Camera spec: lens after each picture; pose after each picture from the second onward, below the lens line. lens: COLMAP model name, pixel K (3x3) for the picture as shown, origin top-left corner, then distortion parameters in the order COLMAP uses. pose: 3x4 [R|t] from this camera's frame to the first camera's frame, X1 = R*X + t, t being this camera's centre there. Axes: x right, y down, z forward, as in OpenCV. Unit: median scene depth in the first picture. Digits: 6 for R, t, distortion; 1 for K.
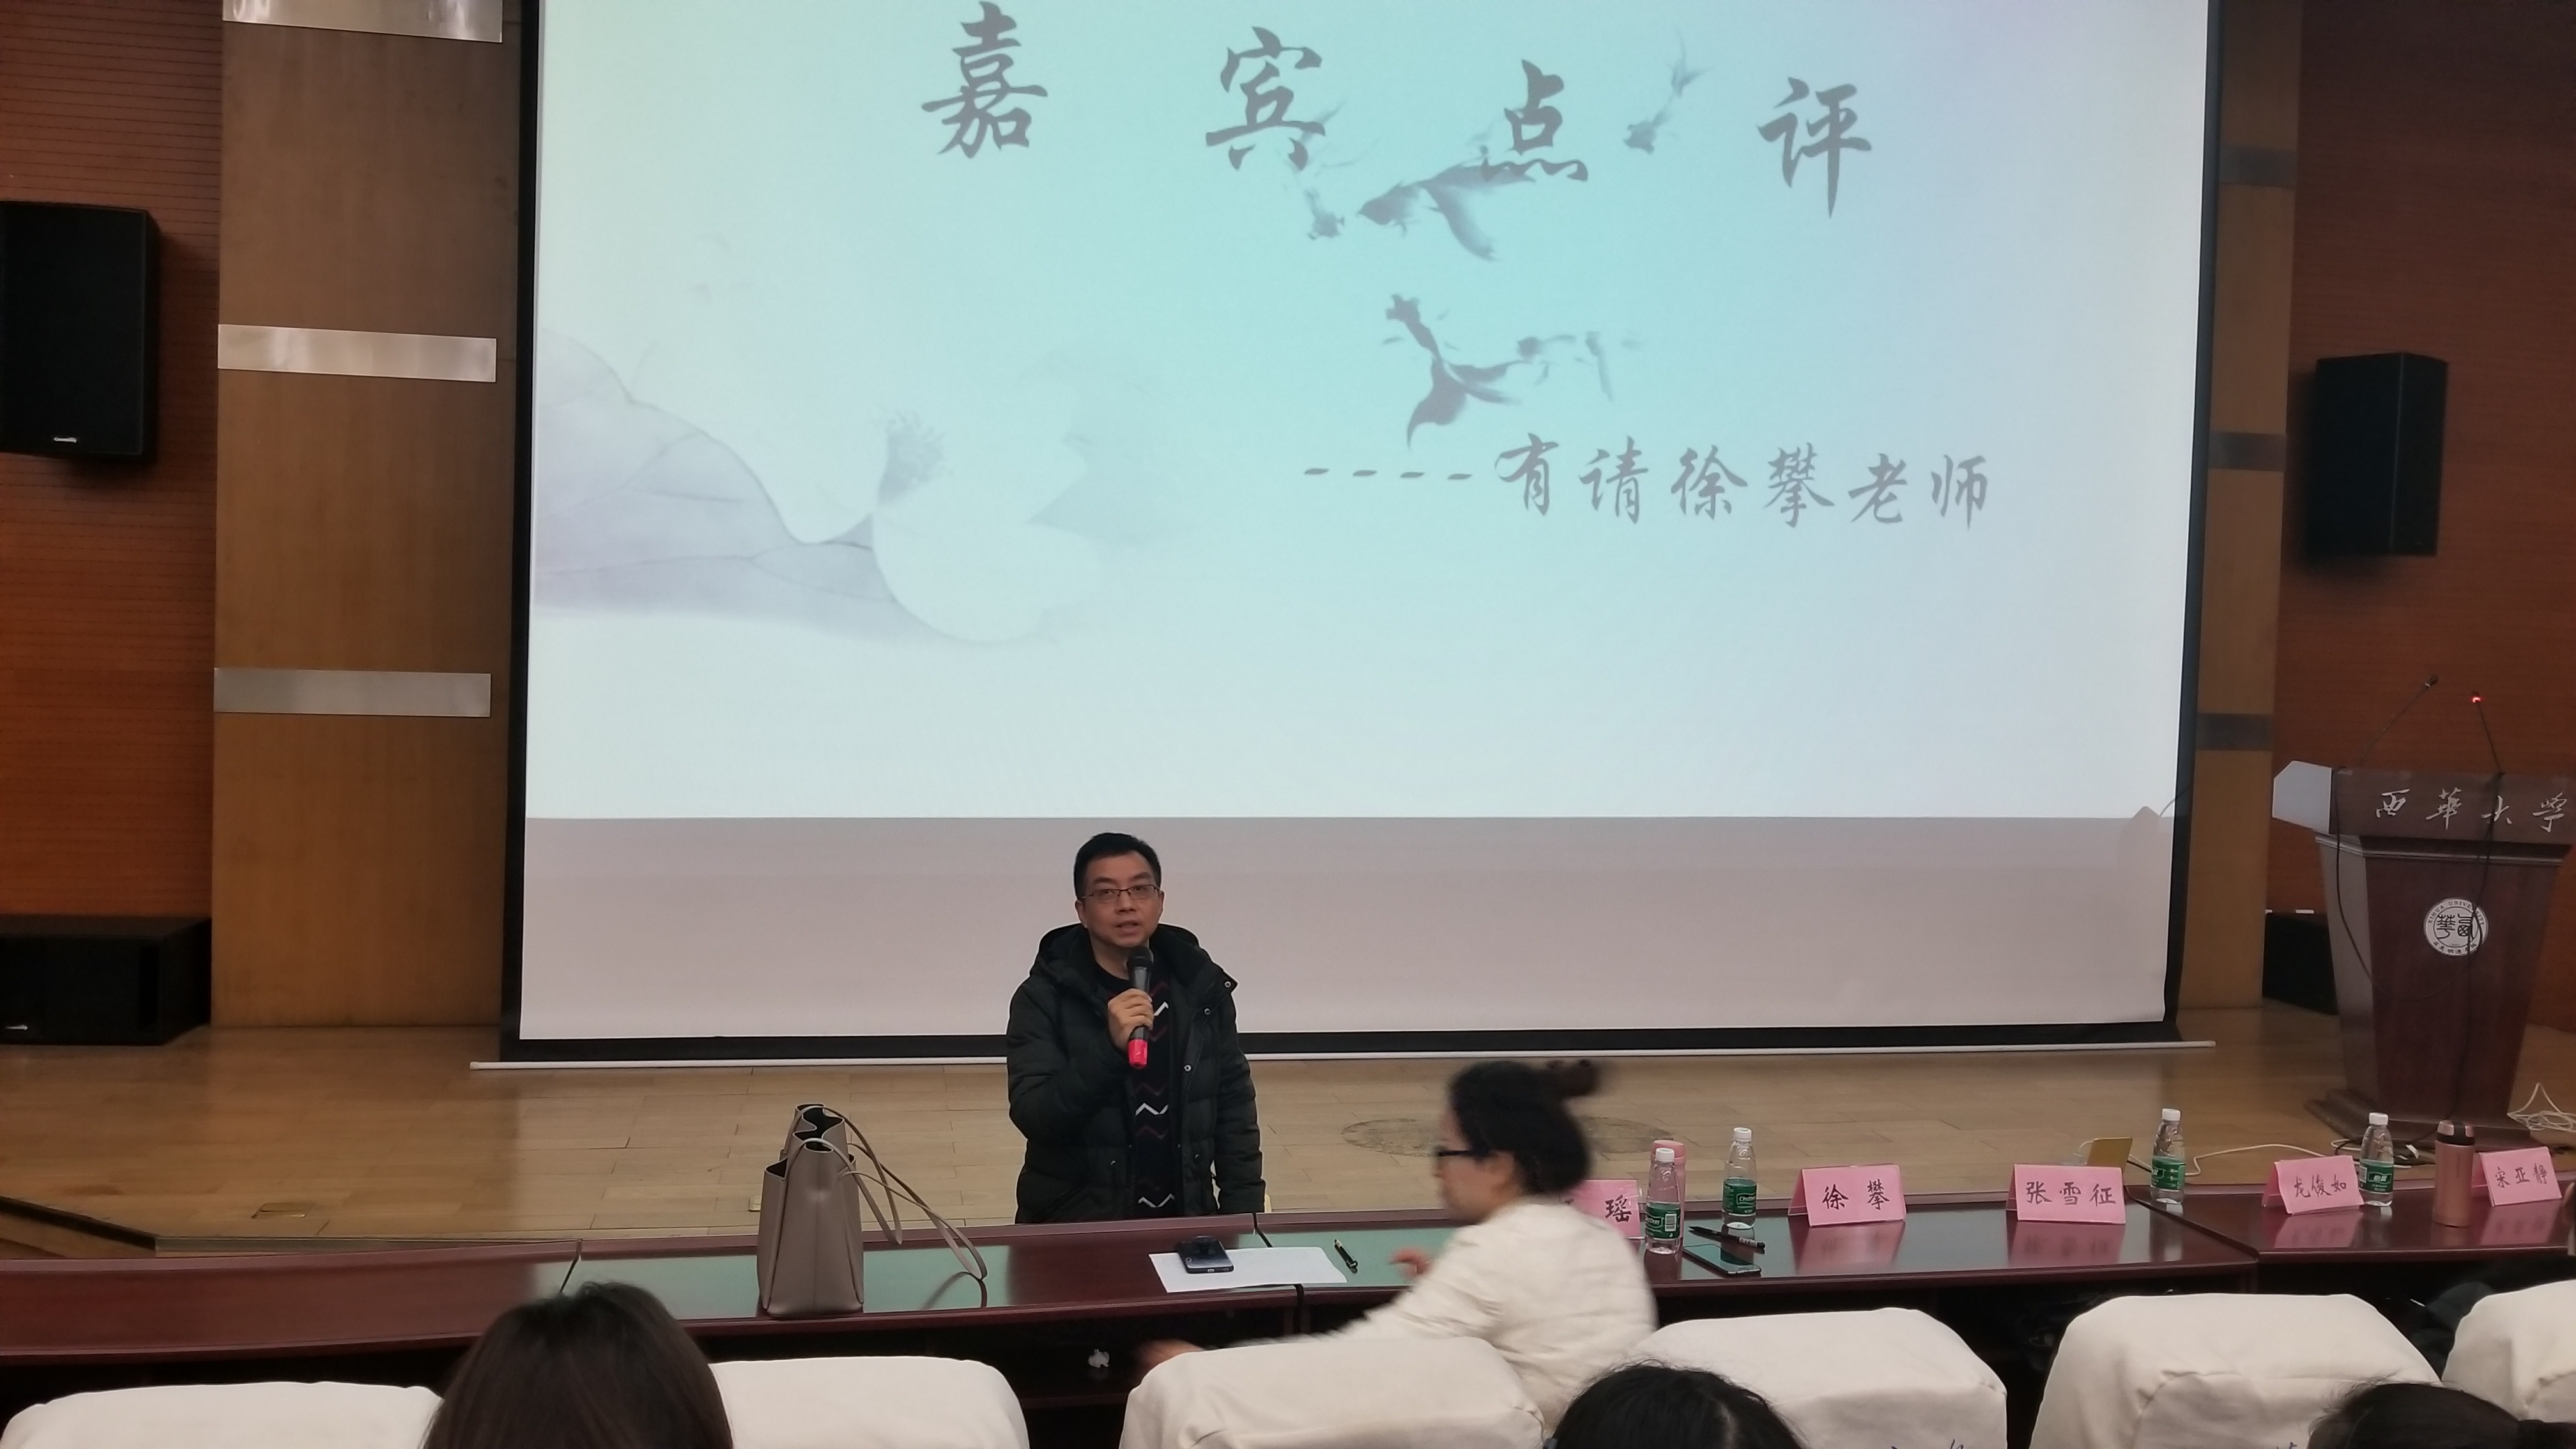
lens RADIAL K [[2107.5, 0, 1282.0], [0, 2107.5, 660.6], [0, 0, 1]] dist [-0.004153, -0.020329]
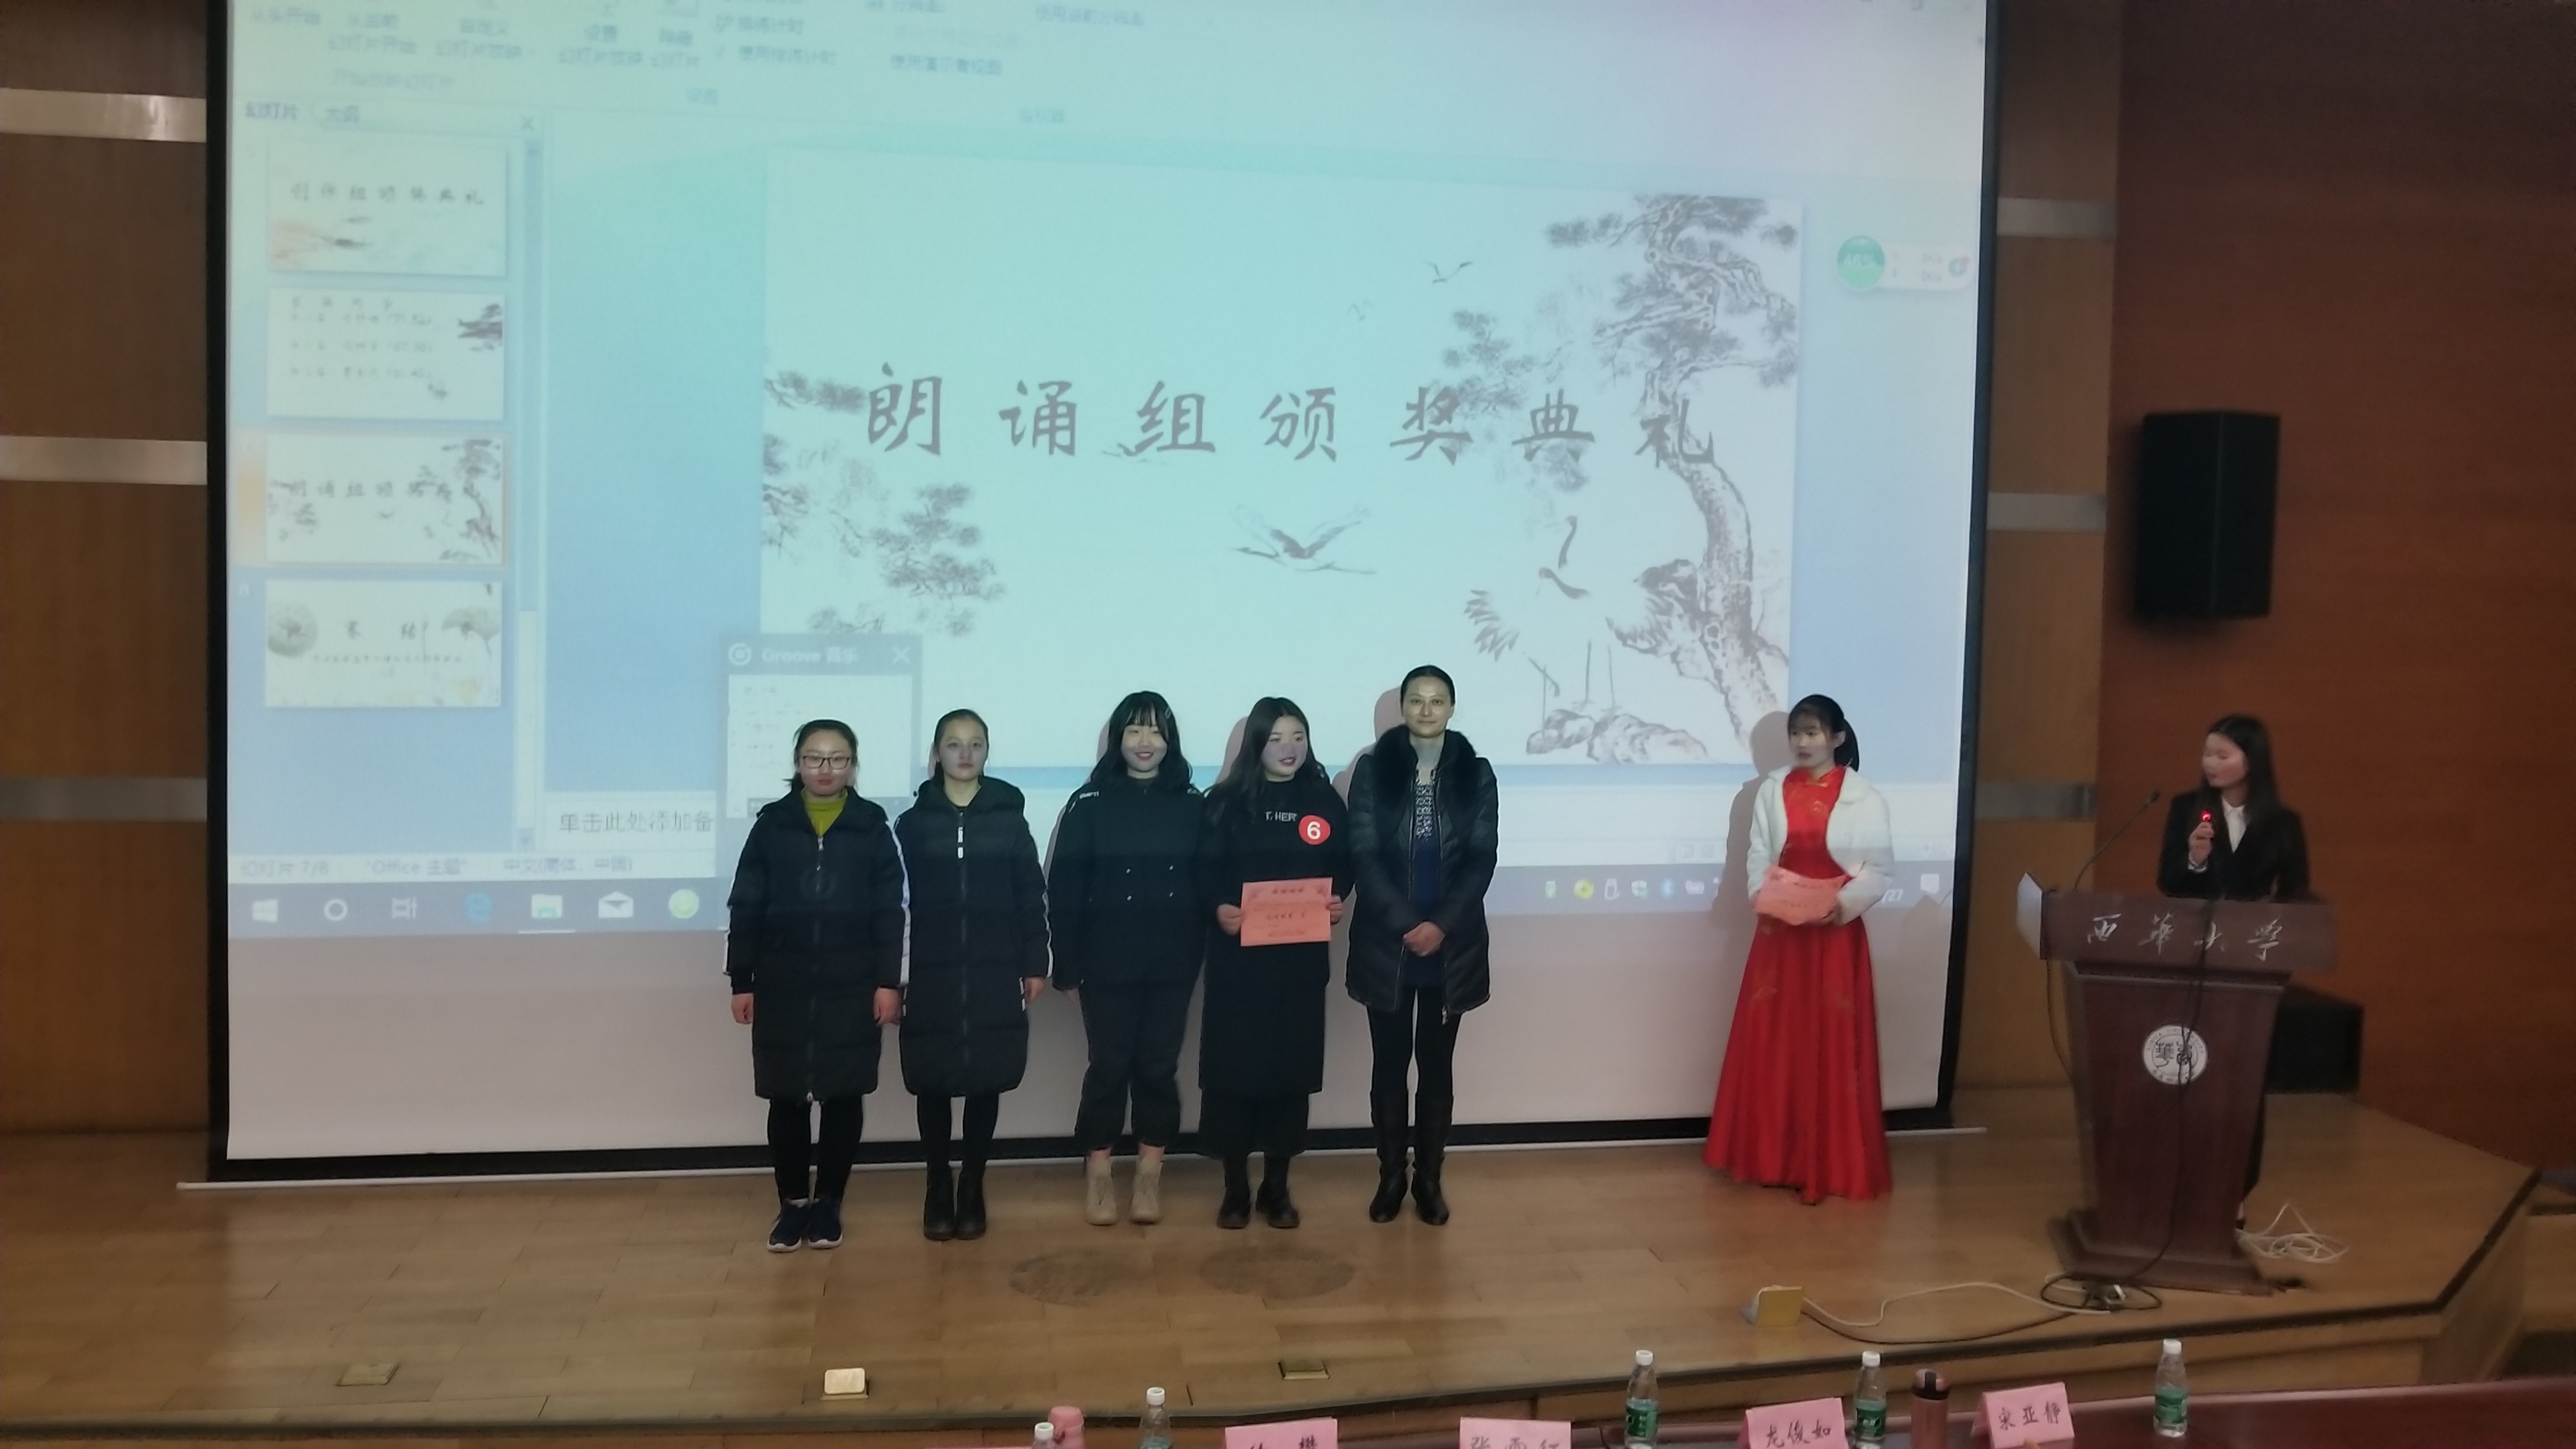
lens RADIAL K [[2116.4, 0, 1343.5], [0, 2116.4, 644.6], [0, 0, 1]] dist [-0.011292, -0.011055]
pose [[0.999653, -0.008331, -0.024983, 0.204051], [0.008863, 0.999735, 0.021235, -0.084381], [0.024799, -0.021449, 0.999462, 0.029052]]
